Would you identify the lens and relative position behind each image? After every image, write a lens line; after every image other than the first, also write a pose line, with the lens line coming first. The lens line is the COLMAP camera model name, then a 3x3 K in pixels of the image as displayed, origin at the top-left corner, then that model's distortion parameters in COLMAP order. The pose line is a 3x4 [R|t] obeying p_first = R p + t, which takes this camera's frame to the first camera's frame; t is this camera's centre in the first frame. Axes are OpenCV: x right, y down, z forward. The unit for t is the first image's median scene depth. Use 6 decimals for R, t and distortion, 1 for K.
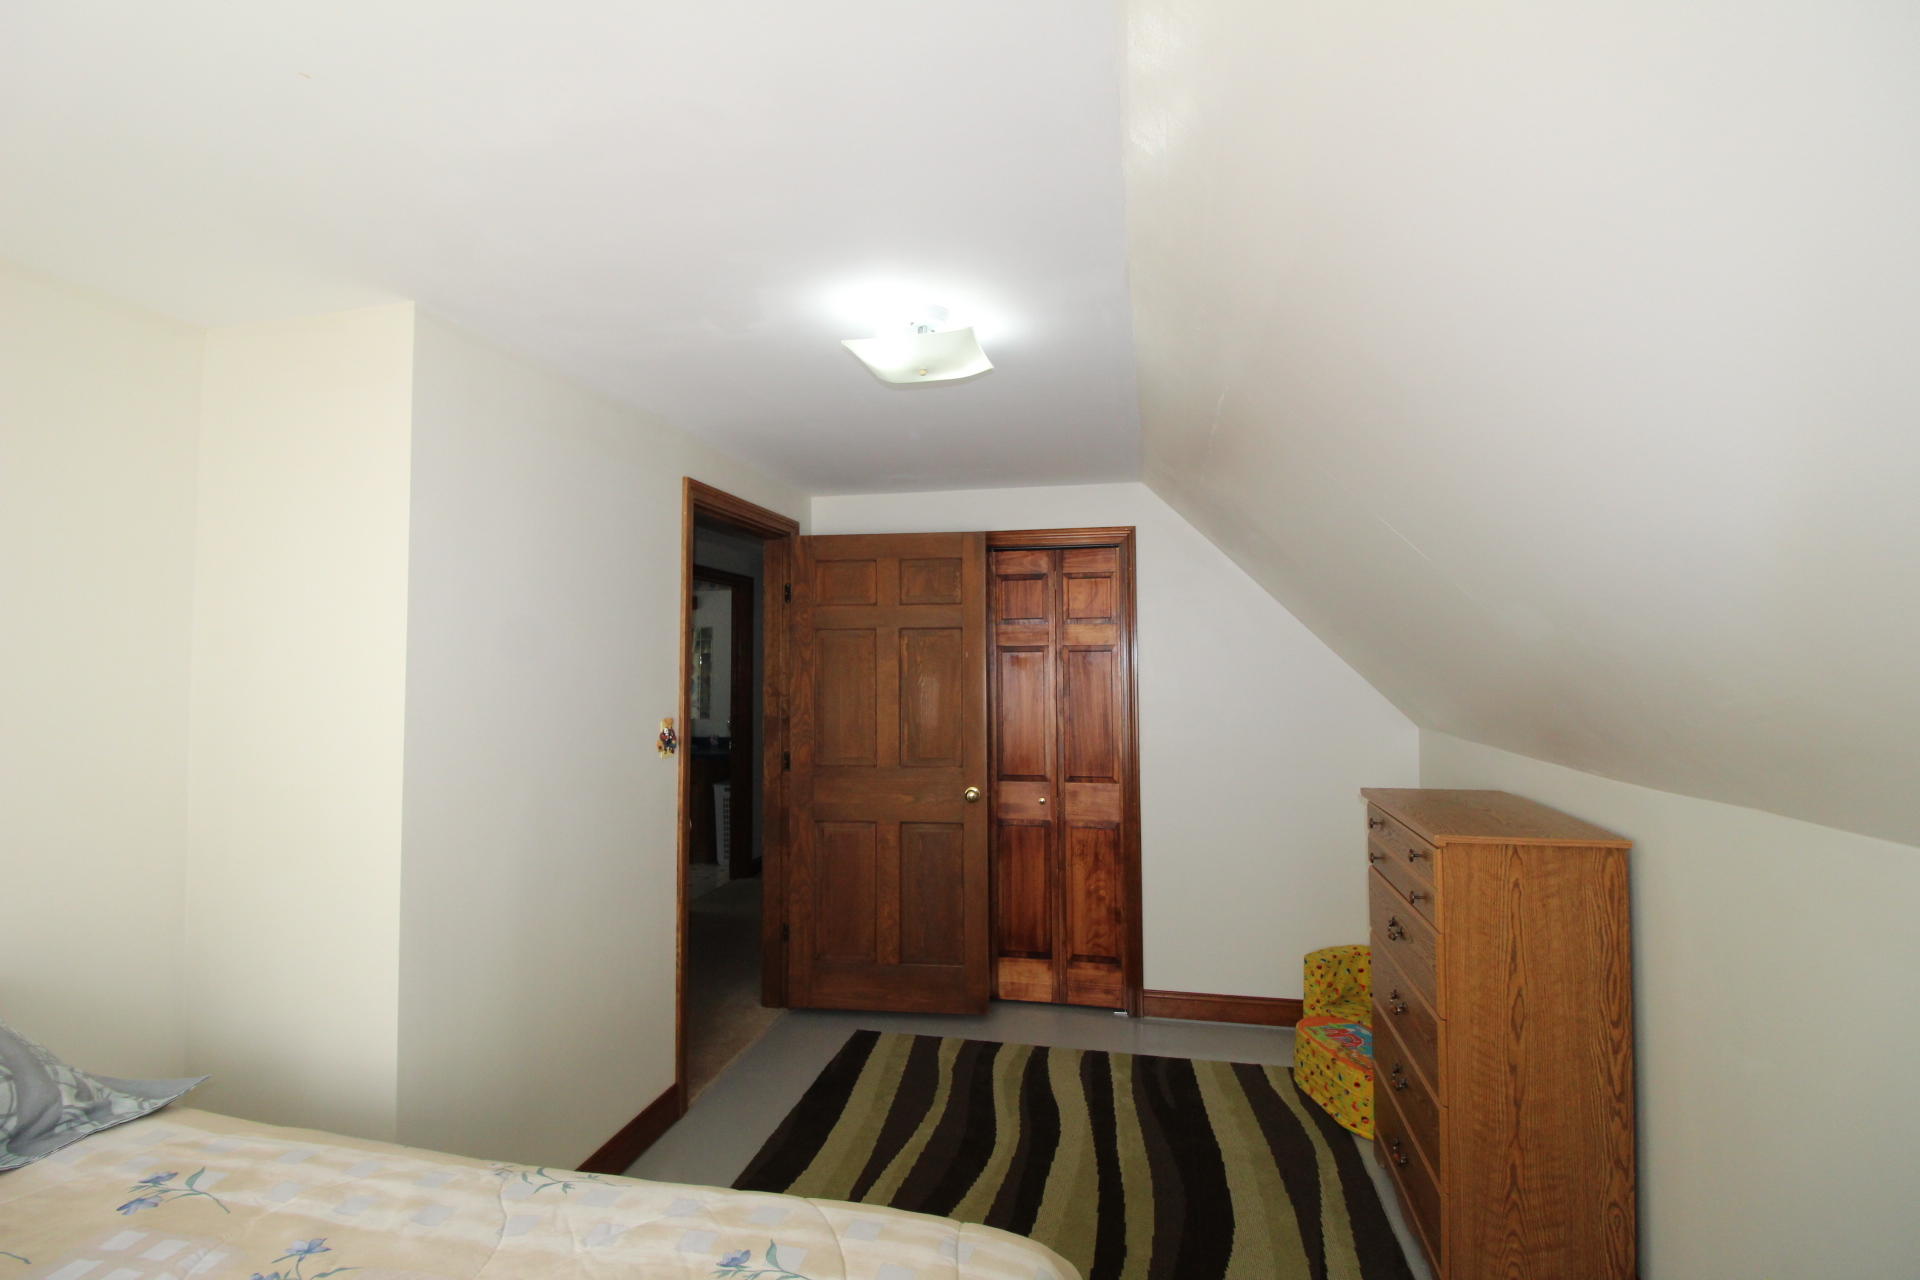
lens RADIAL K [[880.2, 0, 960.0], [0, 880.2, 640.0], [0, 0, 1]] dist [0.000561, -0.011478]
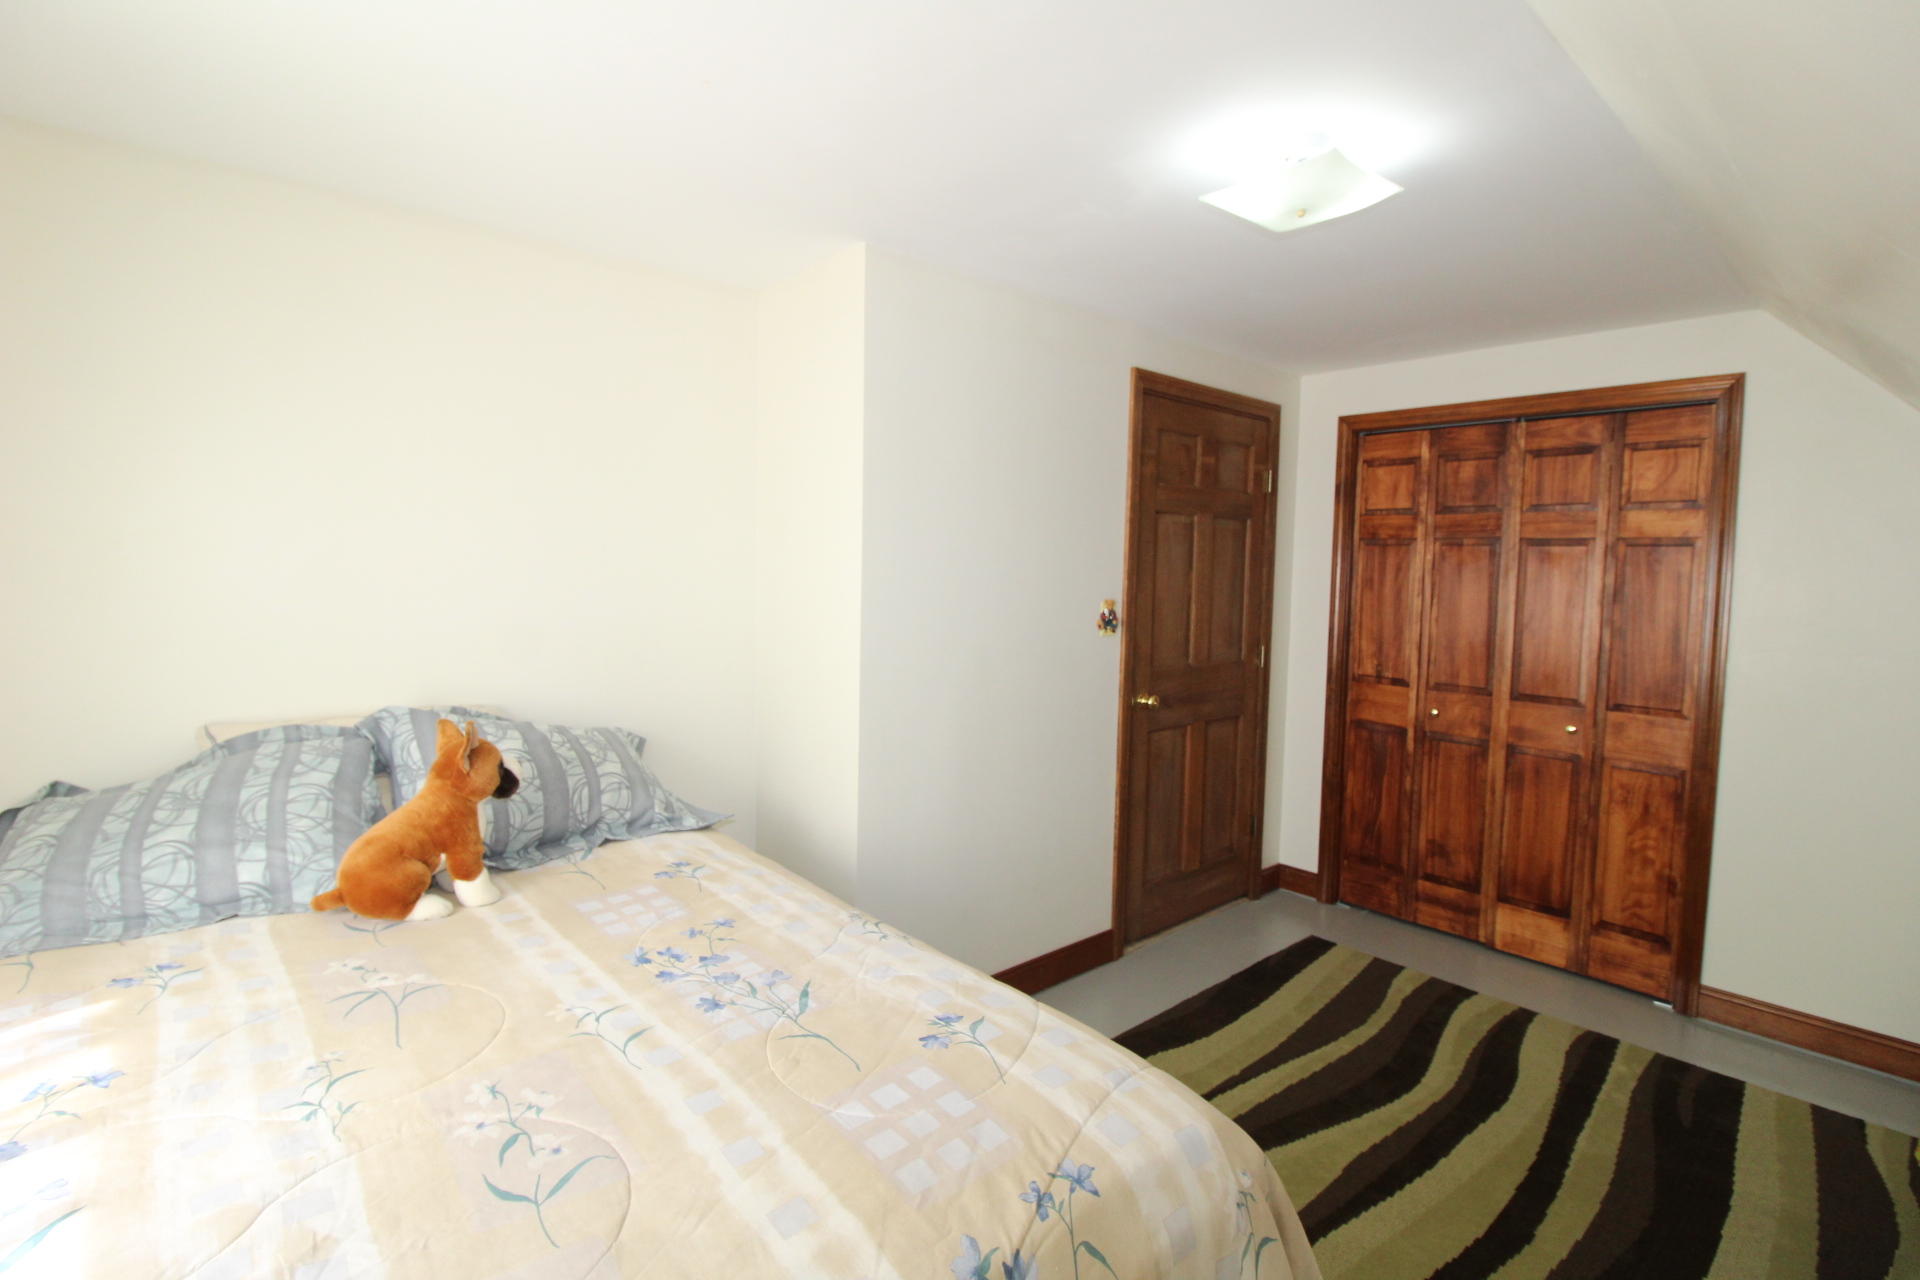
lens RADIAL K [[880.2, 0, 960.0], [0, 880.2, 640.0], [0, 0, 1]] dist [0.000561, -0.011478]
pose [[0.804881, 0.072577, -0.588982, 0.113432], [-0.007481, 0.993655, 0.112219, 0.013459], [0.593390, -0.085917, 0.800317, 0.021595]]
